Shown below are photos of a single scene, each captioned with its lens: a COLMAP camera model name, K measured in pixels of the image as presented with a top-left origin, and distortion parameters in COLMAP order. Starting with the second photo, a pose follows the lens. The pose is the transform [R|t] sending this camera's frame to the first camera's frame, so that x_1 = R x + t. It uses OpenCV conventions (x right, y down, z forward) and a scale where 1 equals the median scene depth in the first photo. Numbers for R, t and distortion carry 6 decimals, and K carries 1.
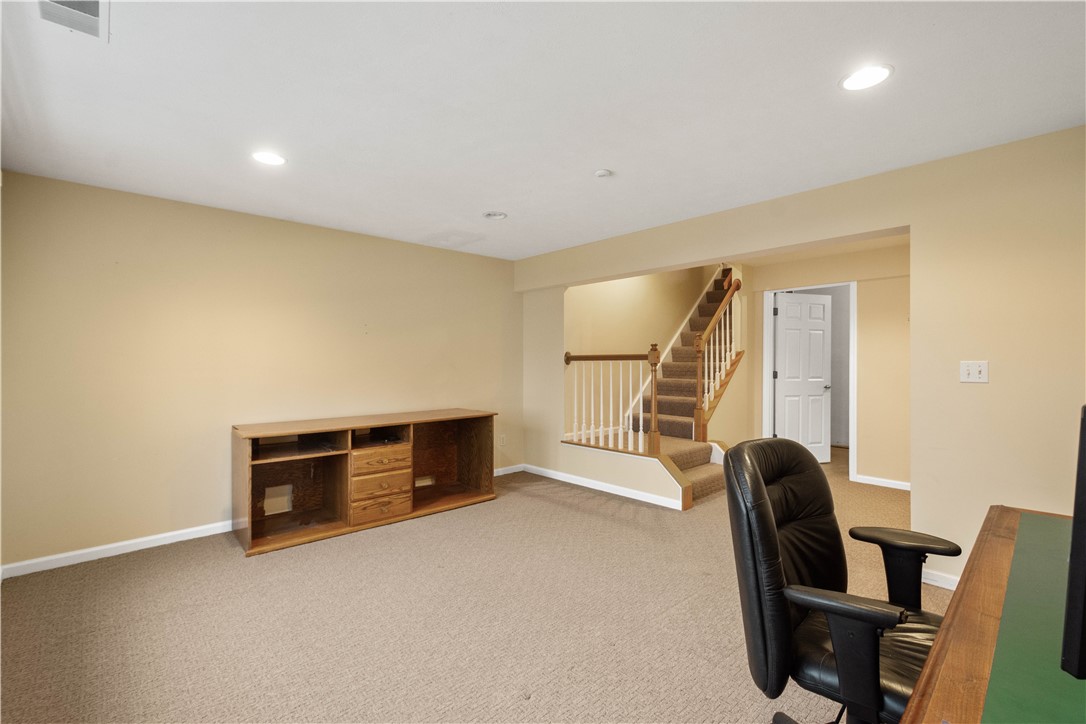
lens RADIAL K [[479.2, 0, 543.0], [0, 479.2, 362.0], [0, 0, 1]] dist [0.012918, -0.000051]
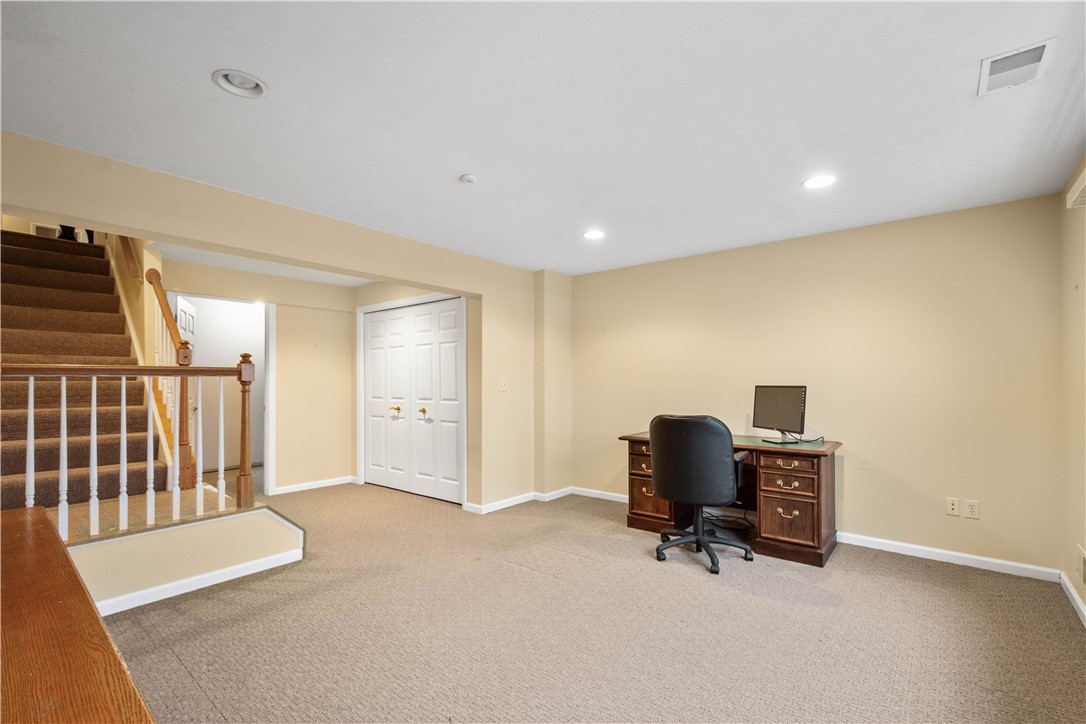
lens RADIAL K [[476.2, 0, 545.8], [0, 476.2, 379.4], [0, 0, 1]] dist [0.016056, 0.000027]
pose [[-0.133478, 0.005707, 0.991035, -0.559631], [0.001177, 0.999984, -0.005600, 0.005703], [-0.991051, 0.000419, -0.133483, 0.663325]]
